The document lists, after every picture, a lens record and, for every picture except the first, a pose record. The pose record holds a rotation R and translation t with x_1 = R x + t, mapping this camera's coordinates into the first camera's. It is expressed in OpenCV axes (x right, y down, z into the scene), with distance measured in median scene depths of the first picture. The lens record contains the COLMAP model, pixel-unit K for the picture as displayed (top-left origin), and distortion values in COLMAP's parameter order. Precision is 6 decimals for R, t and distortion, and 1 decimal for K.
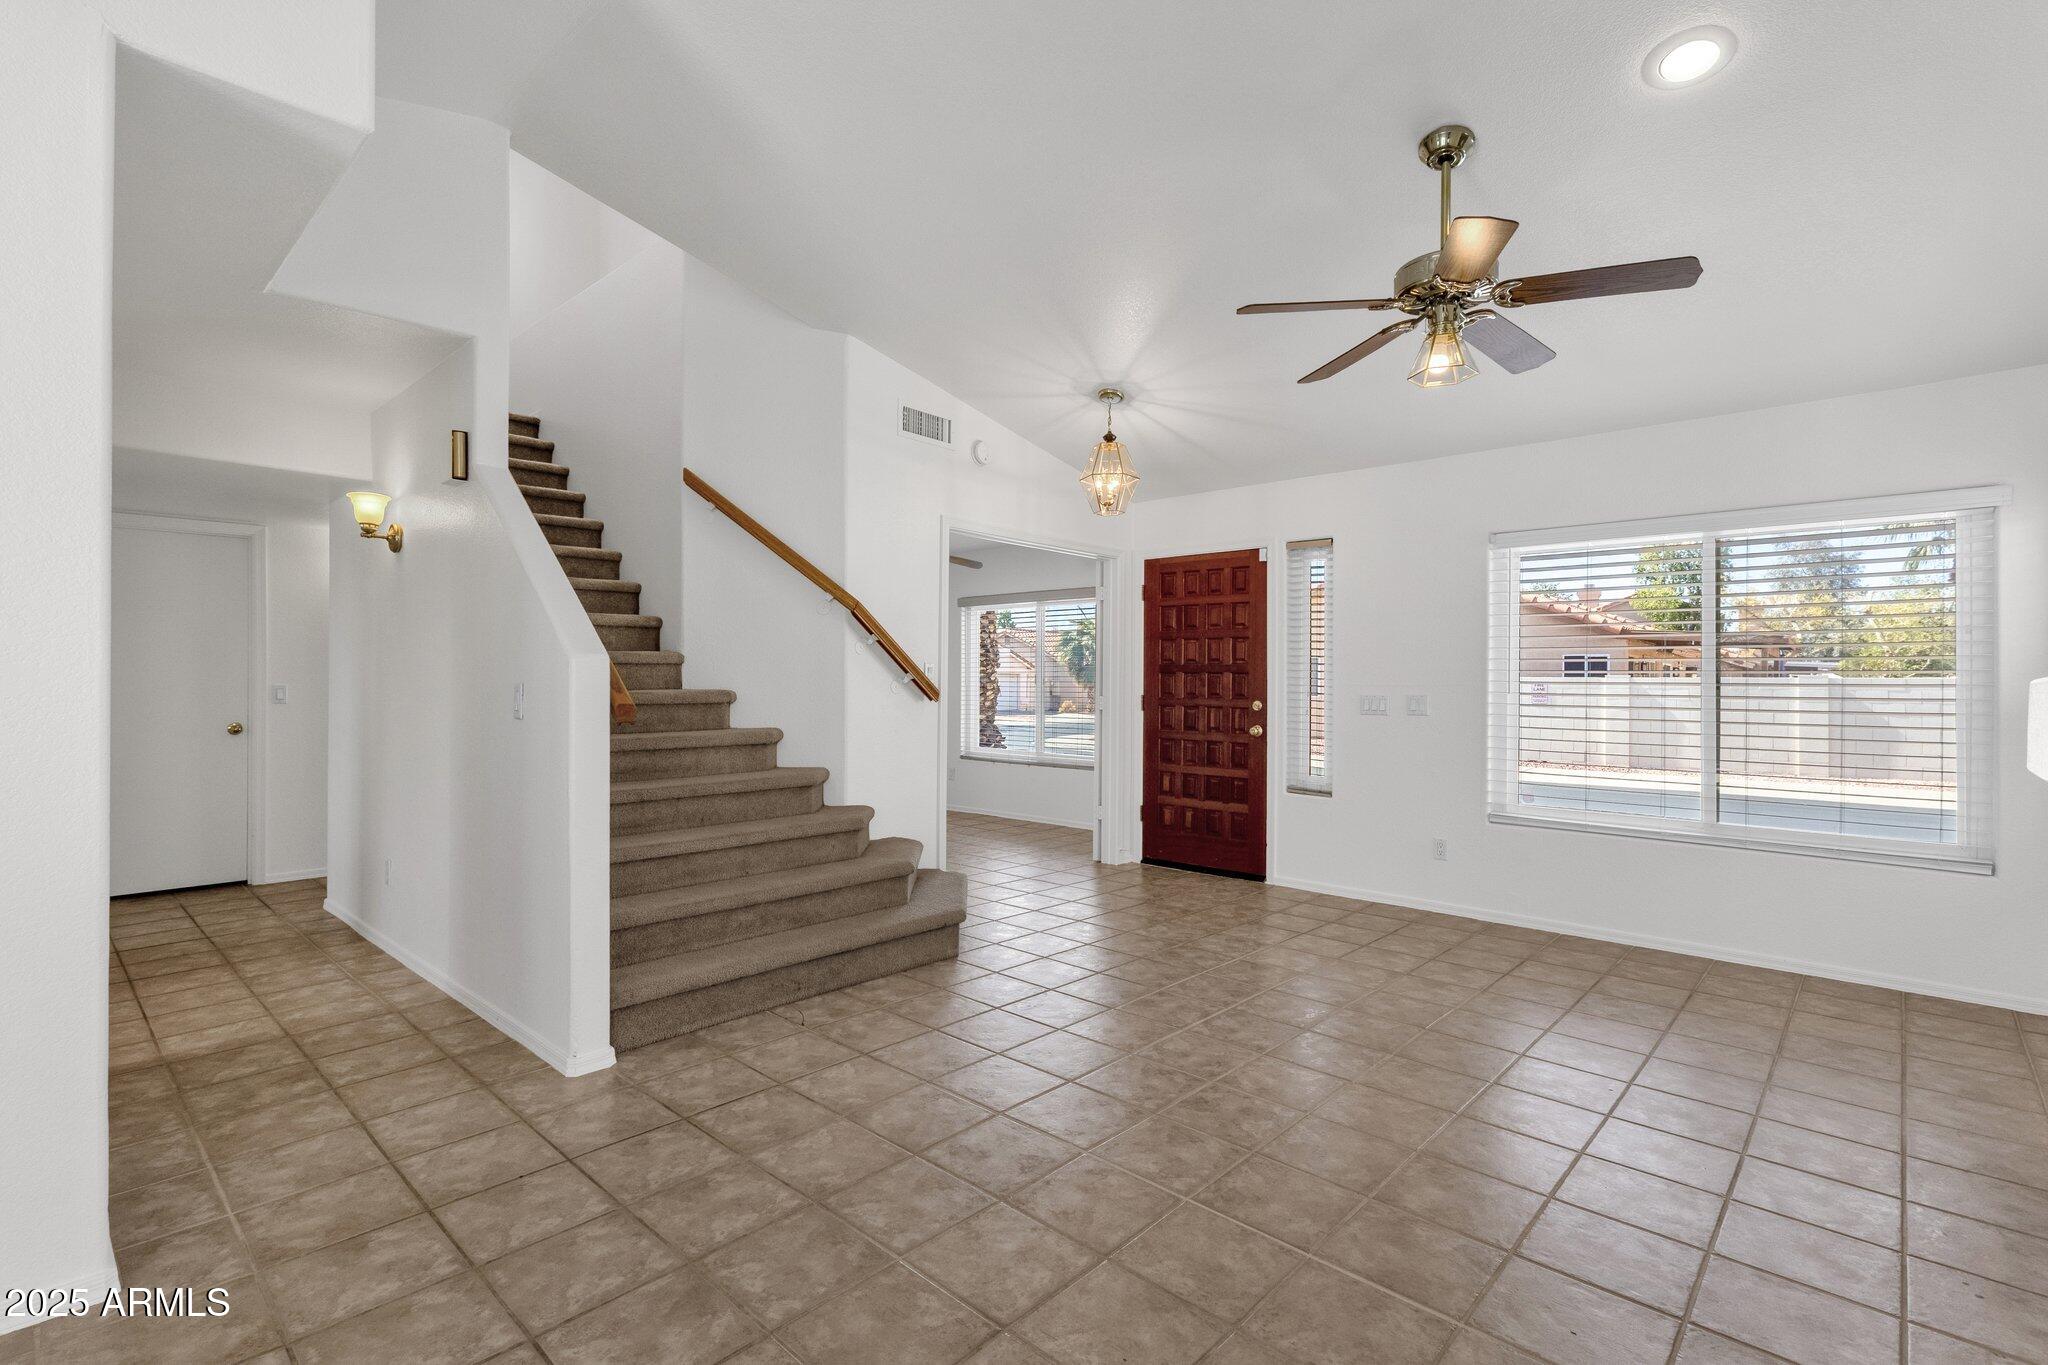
lens RADIAL K [[943.0, 0, 1019.0], [0, 943.0, 682.4], [0, 0, 1]] dist [0.004973, 0.001861]
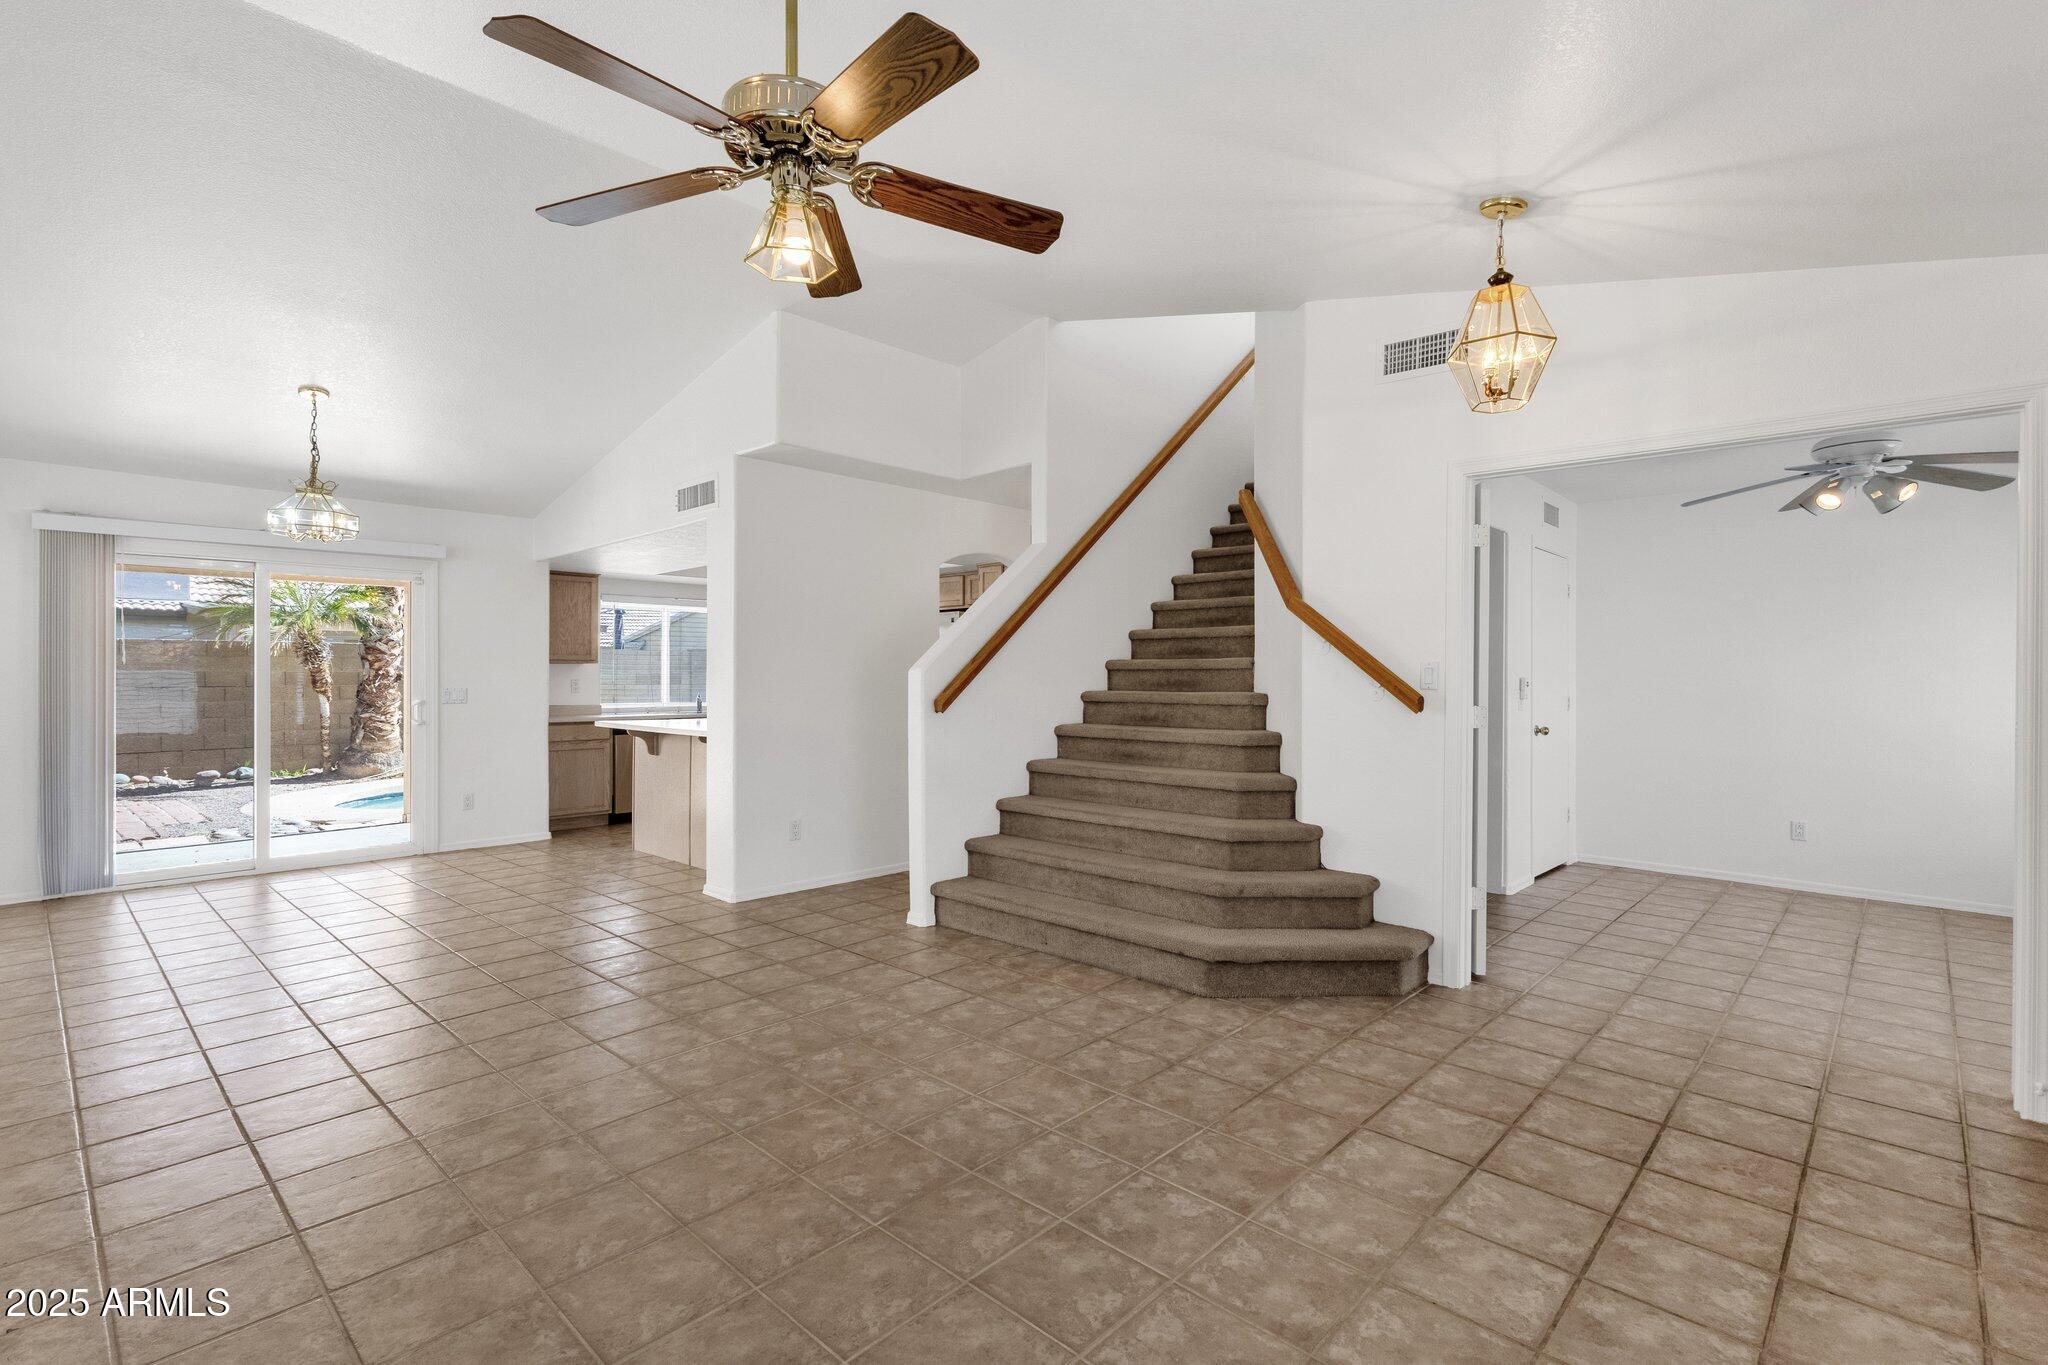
lens RADIAL K [[943.0, 0, 1018.1], [0, 943.0, 676.9], [0, 0, 1]] dist [0.004973, 0.001861]
pose [[-0.003123, -0.001806, -0.999993, 0.591695], [-0.002863, 0.999994, -0.001797, -0.006512], [0.999991, 0.002857, -0.003129, 0.595991]]
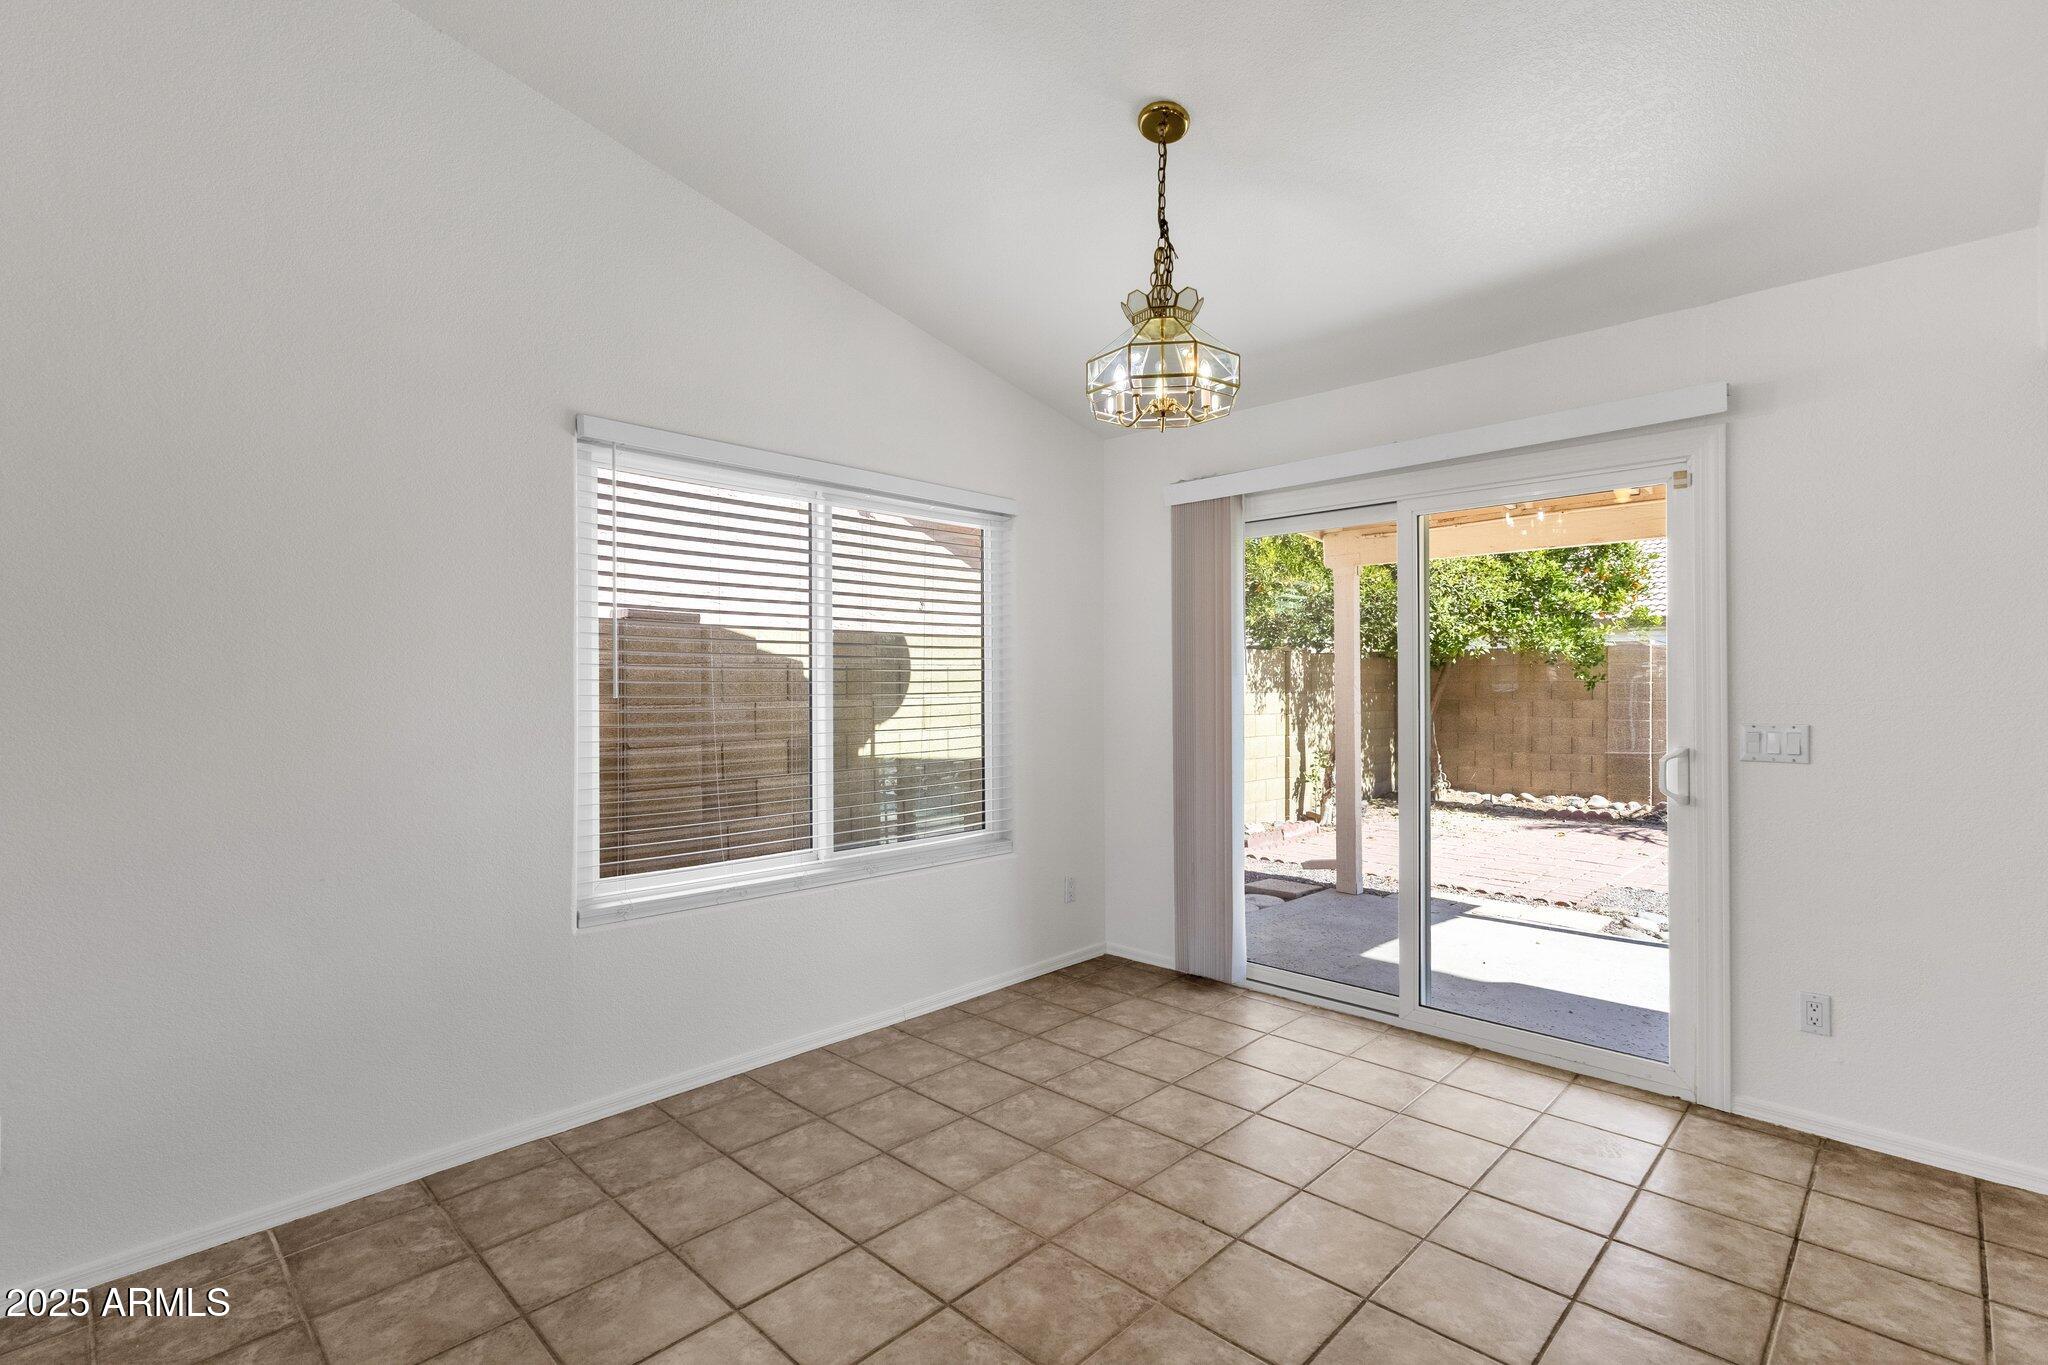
lens RADIAL K [[943.0, 0, 1027.4], [0, 943.0, 689.0], [0, 0, 1]] dist [0.004973, 0.001861]
pose [[-0.999898, -0.004117, 0.013694, -0.216804], [-0.004003, 0.999957, 0.008330, -0.014255], [-0.013728, 0.008274, -0.999872, 0.374355]]
